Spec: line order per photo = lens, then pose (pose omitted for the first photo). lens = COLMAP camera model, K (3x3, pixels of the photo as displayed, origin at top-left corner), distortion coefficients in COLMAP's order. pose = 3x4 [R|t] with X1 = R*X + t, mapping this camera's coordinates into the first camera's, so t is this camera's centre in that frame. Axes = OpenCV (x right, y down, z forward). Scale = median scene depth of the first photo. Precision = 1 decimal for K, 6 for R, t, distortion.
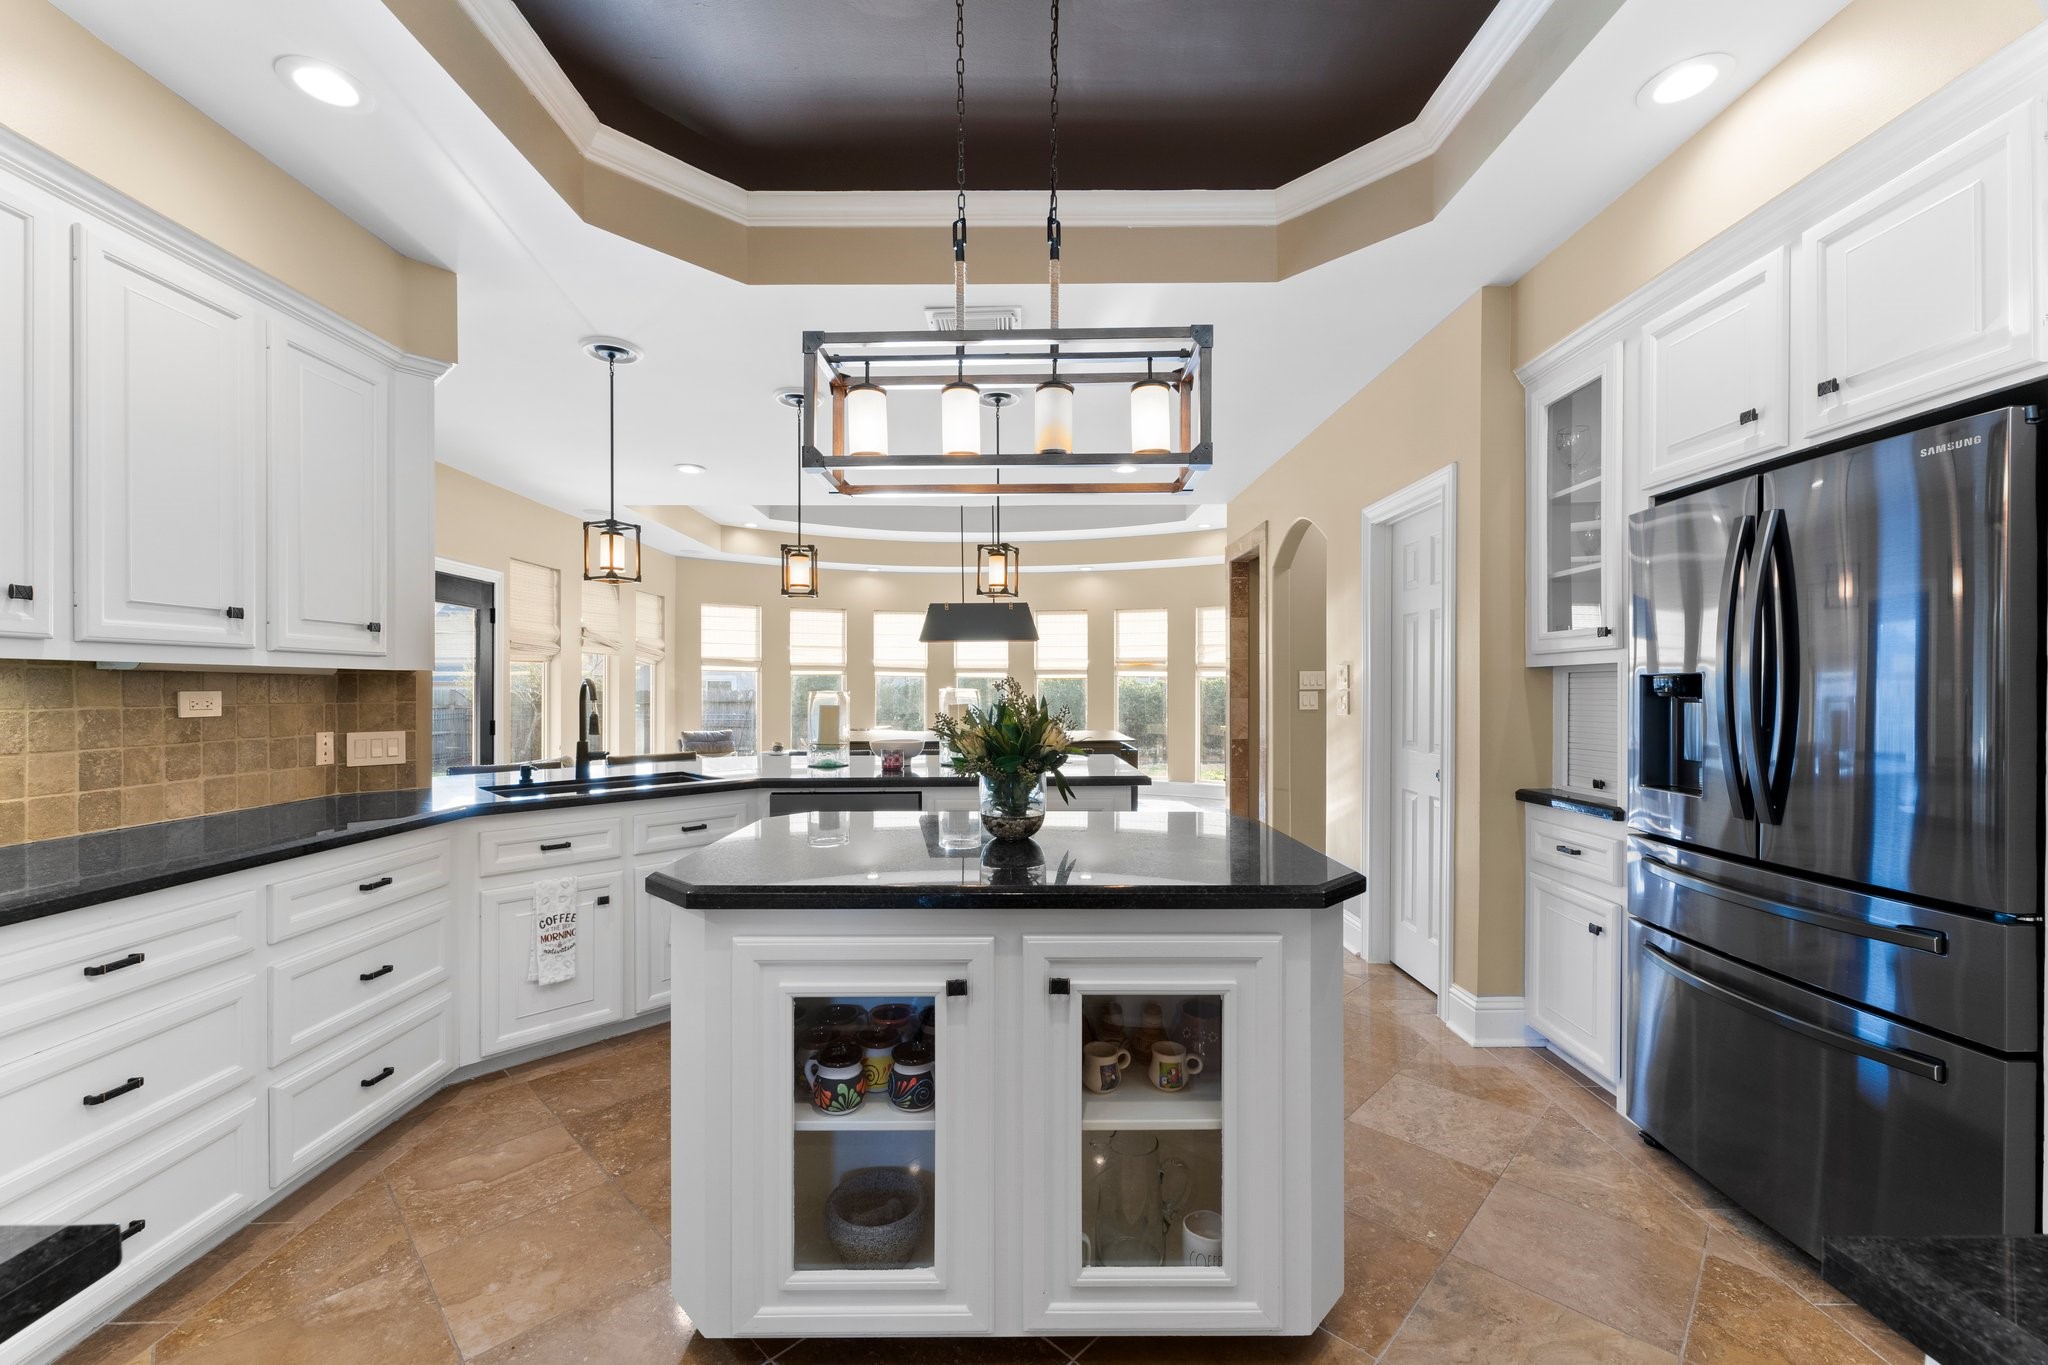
lens RADIAL K [[808.9, 0, 1014.5], [0, 808.9, 693.9], [0, 0, 1]] dist [0.001185, 0.000110]
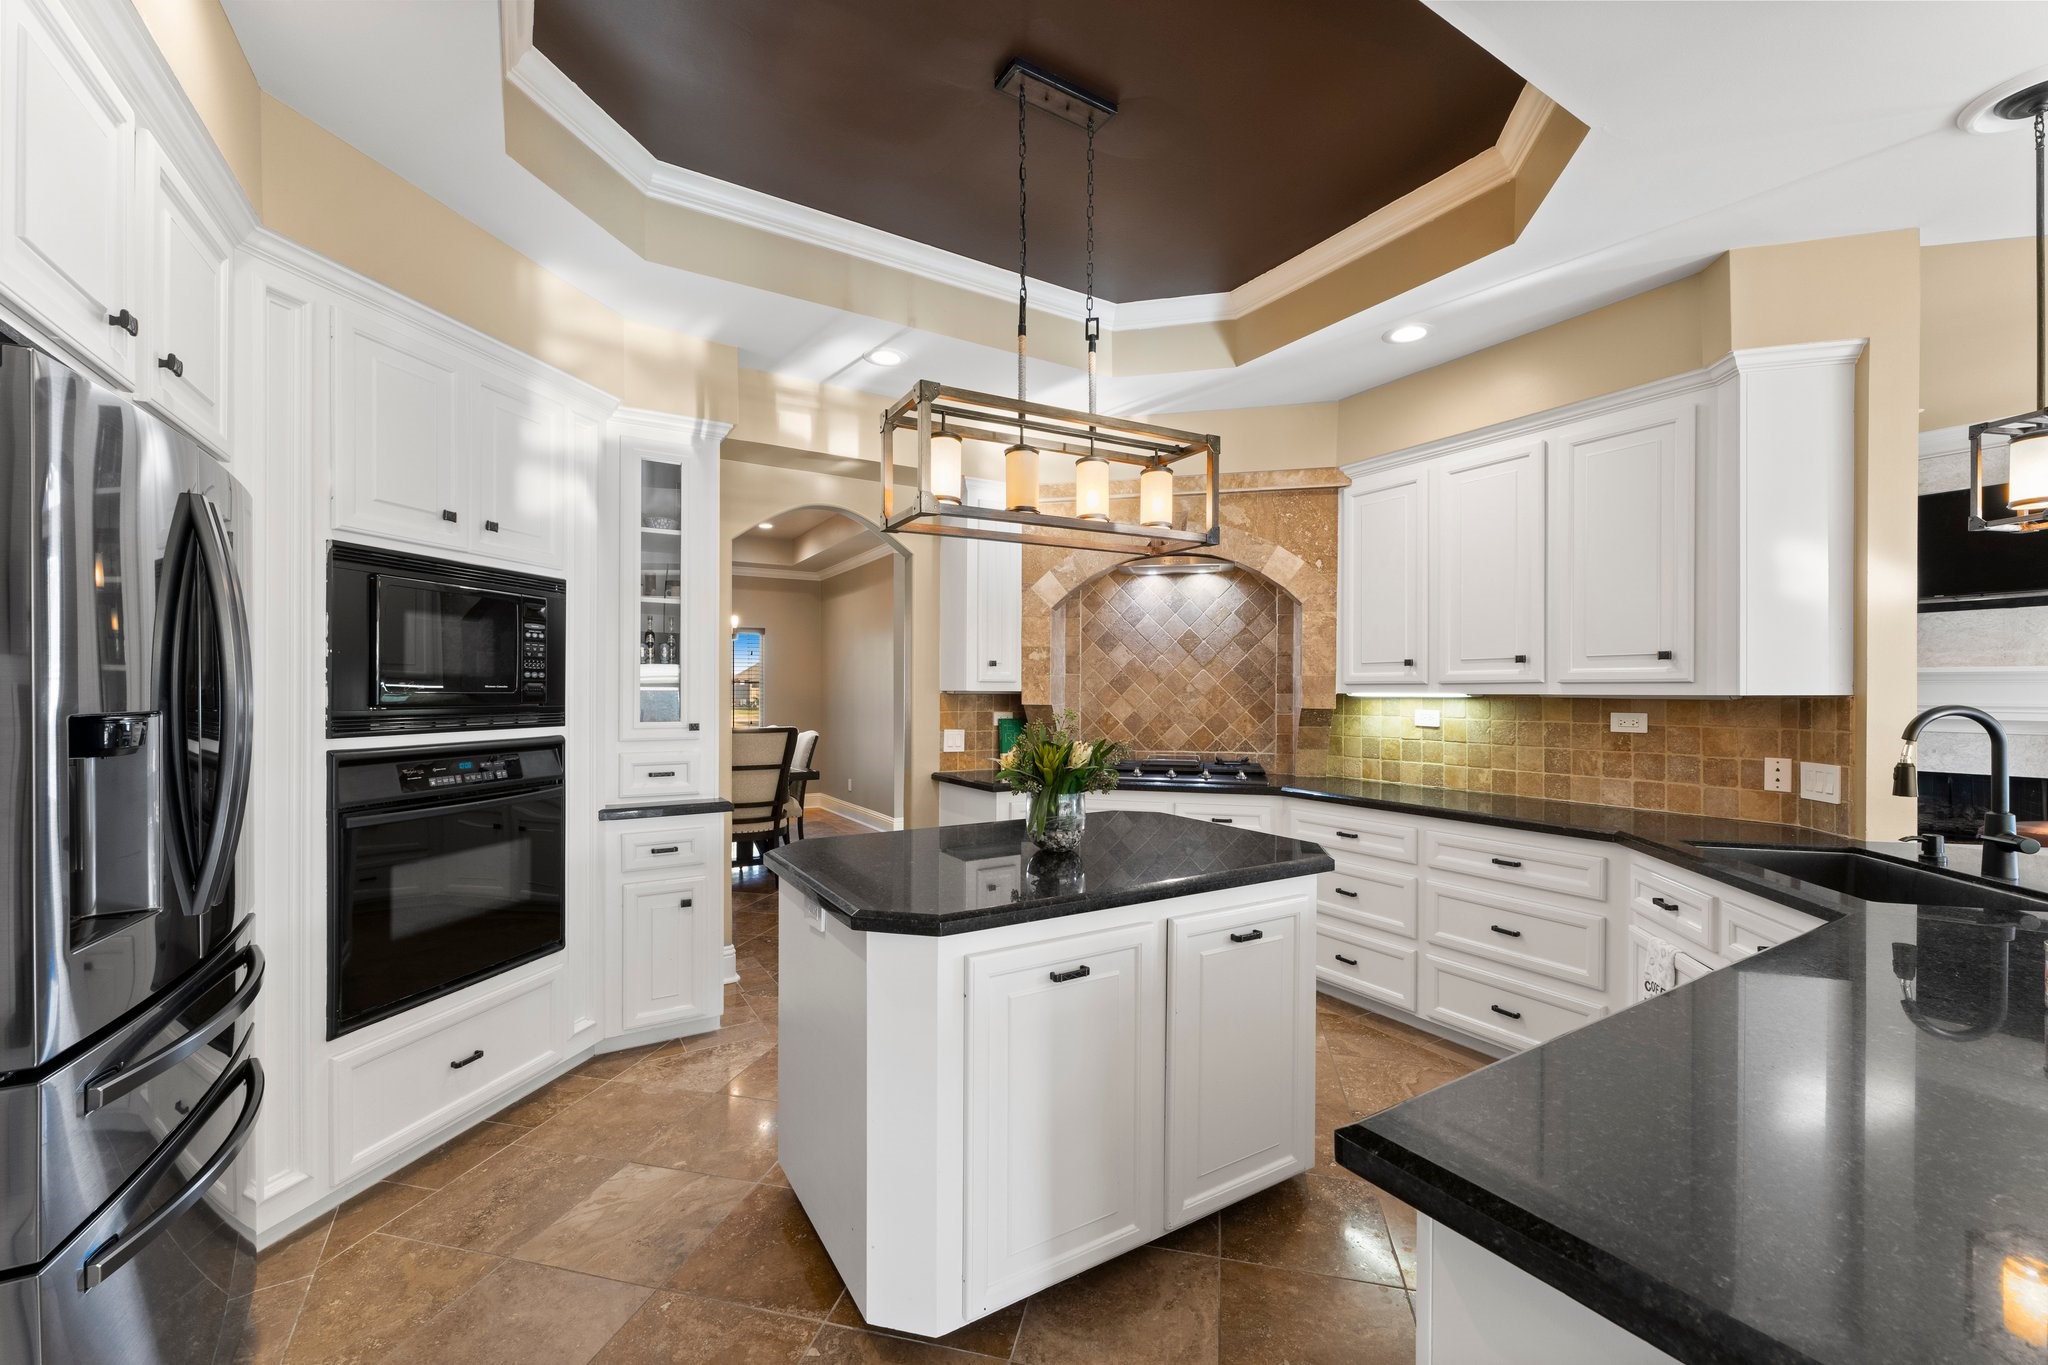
lens RADIAL K [[808.9, 0, 1014.5], [0, 808.9, 693.9], [0, 0, 1]] dist [0.001185, 0.000110]
pose [[-0.856972, 0.000798, -0.515362, 0.510498], [-0.004148, 0.999956, 0.008446, -0.039755], [0.515346, 0.009376, -0.856931, 1.570379]]
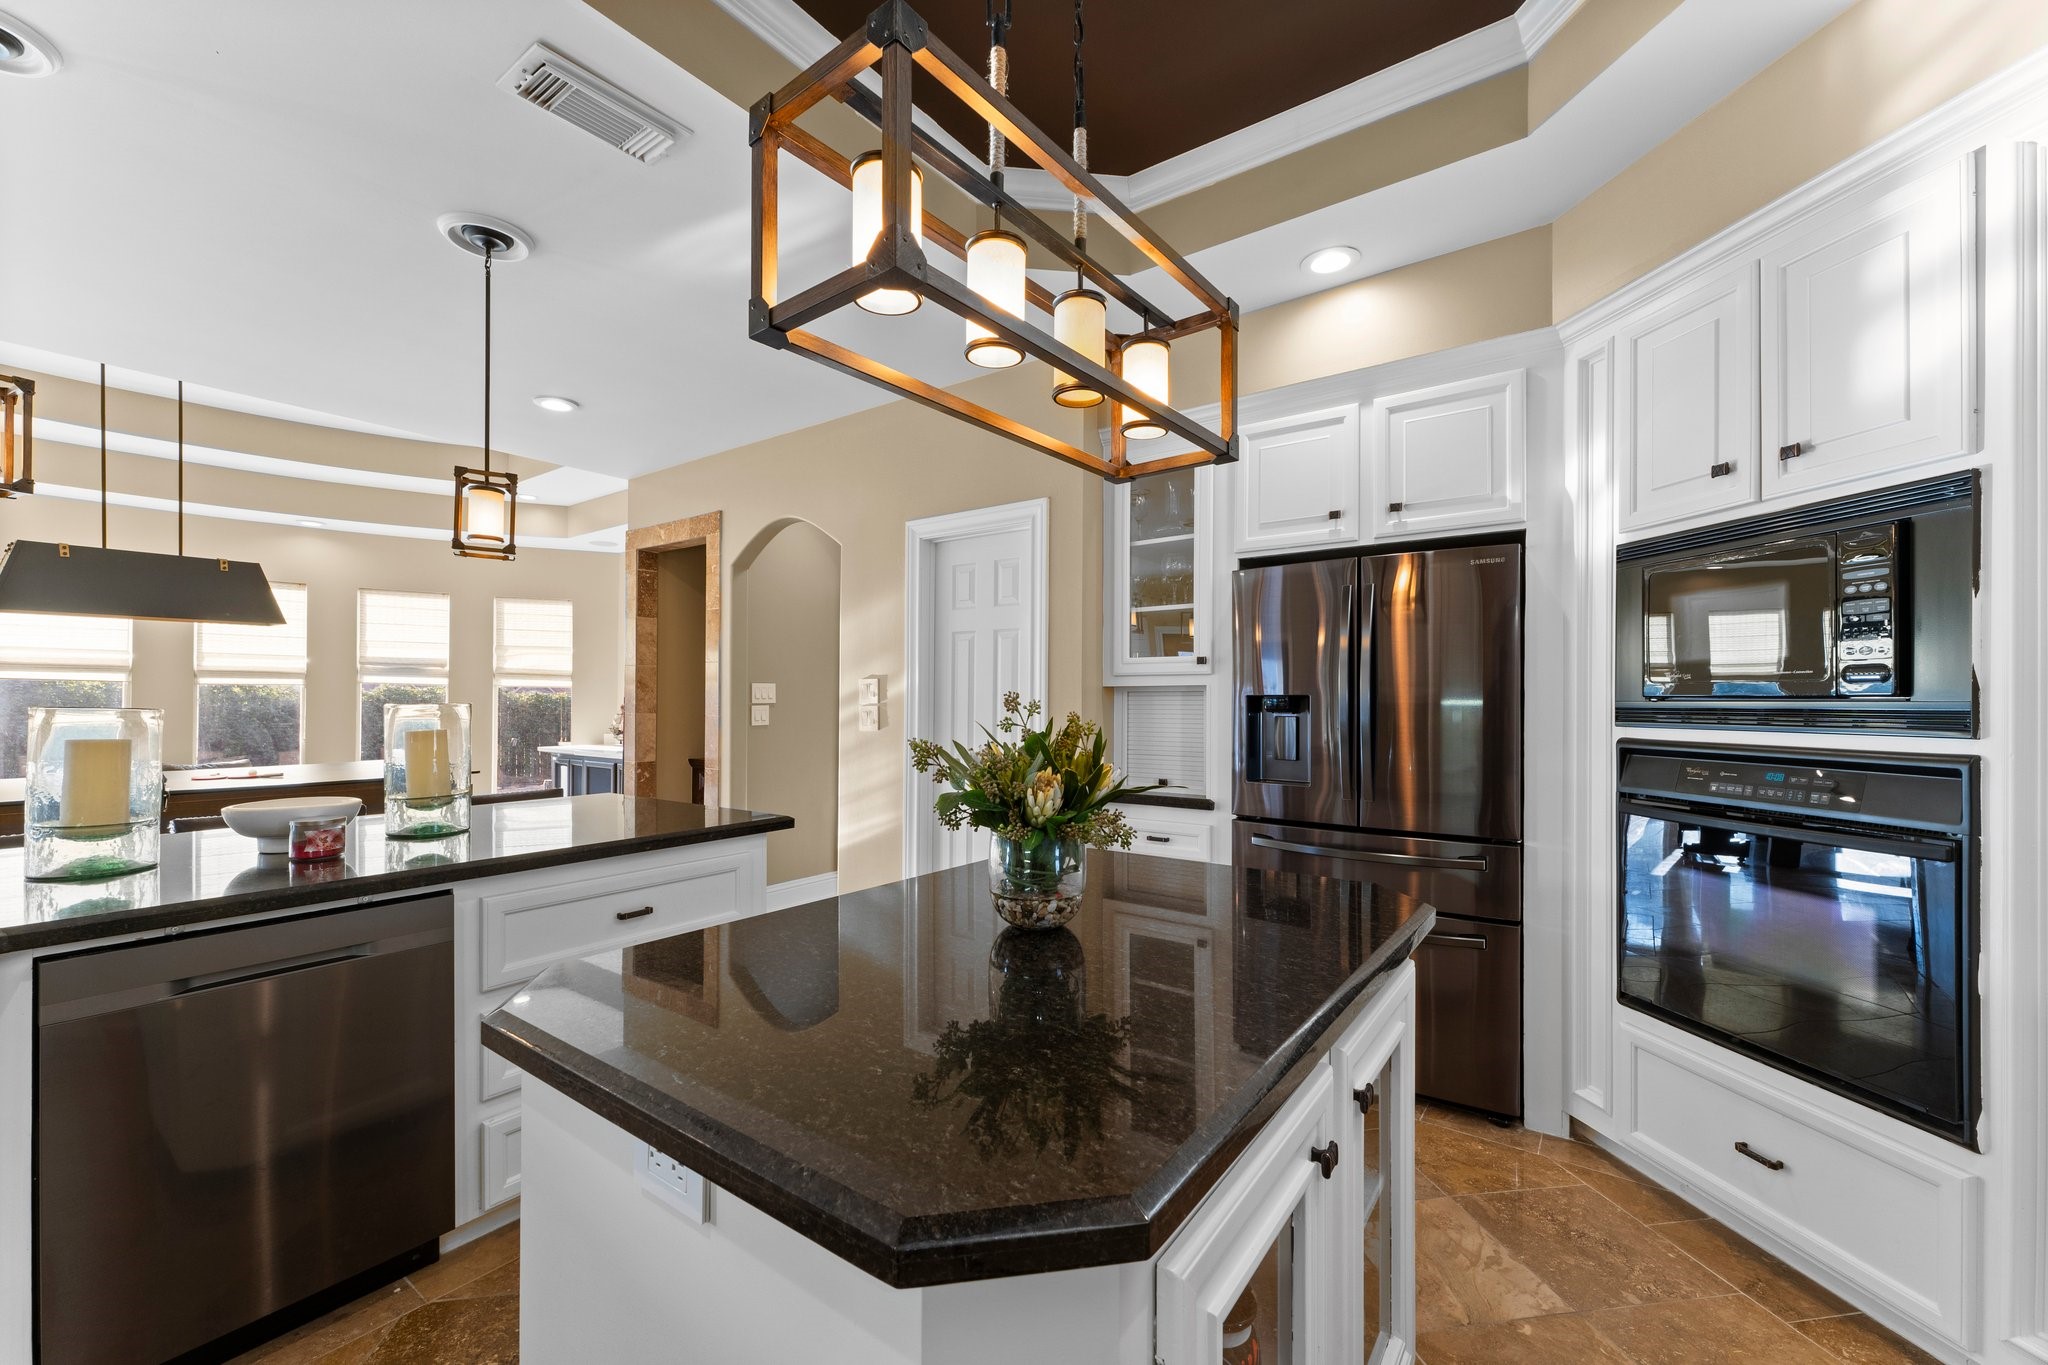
lens RADIAL K [[808.9, 0, 1014.5], [0, 808.9, 693.9], [0, 0, 1]] dist [0.001185, 0.000110]
pose [[0.589816, 0.004708, 0.807524, -0.456957], [0.004104, 0.999953, -0.008828, -0.015474], [-0.807527, 0.008521, 0.589768, 0.502029]]
